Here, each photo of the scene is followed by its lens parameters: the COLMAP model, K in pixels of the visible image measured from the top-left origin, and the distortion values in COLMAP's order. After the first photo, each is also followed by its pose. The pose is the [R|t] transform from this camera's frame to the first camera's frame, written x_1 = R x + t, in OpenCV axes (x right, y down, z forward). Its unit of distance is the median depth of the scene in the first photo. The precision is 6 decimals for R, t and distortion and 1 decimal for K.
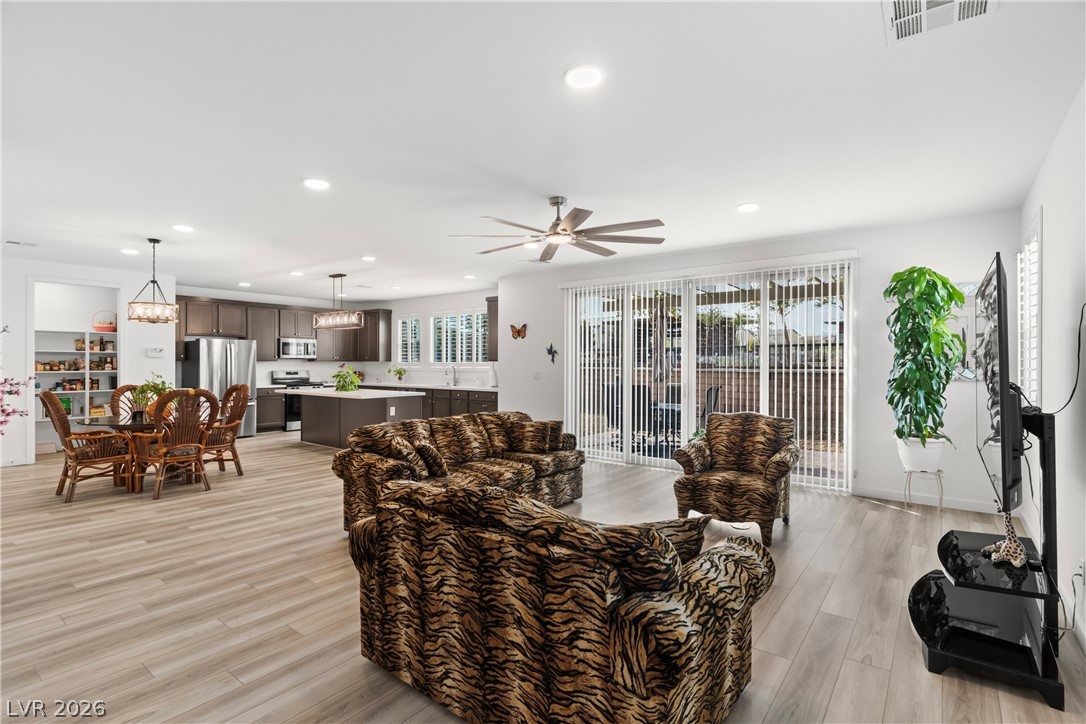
lens RADIAL K [[516.2, 0, 546.9], [0, 516.2, 360.6], [0, 0, 1]] dist [0.003084, -0.000498]
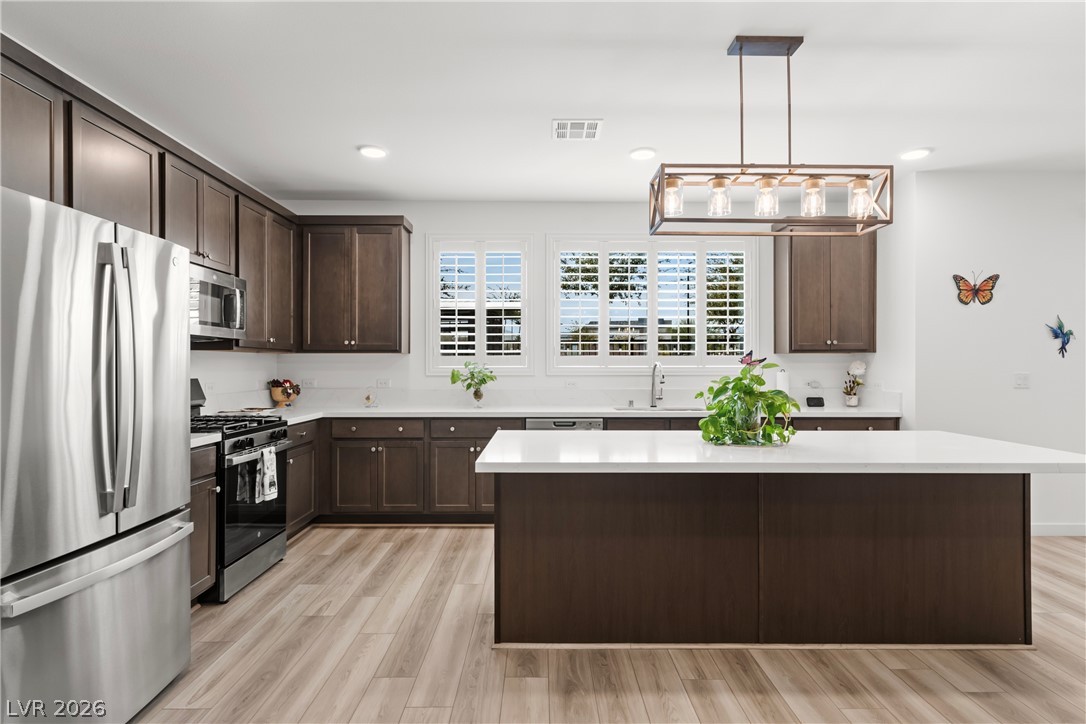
lens RADIAL K [[580.2, 0, 543.0], [0, 580.2, 362.0], [0, 0, 1]] dist [0.003526, -0.000901]
pose [[0.788944, 0.002103, 0.614461, -1.164463], [-0.002048, 0.999998, -0.000792, 0.020132], [-0.614462, -0.000633, 0.788946, 1.362395]]
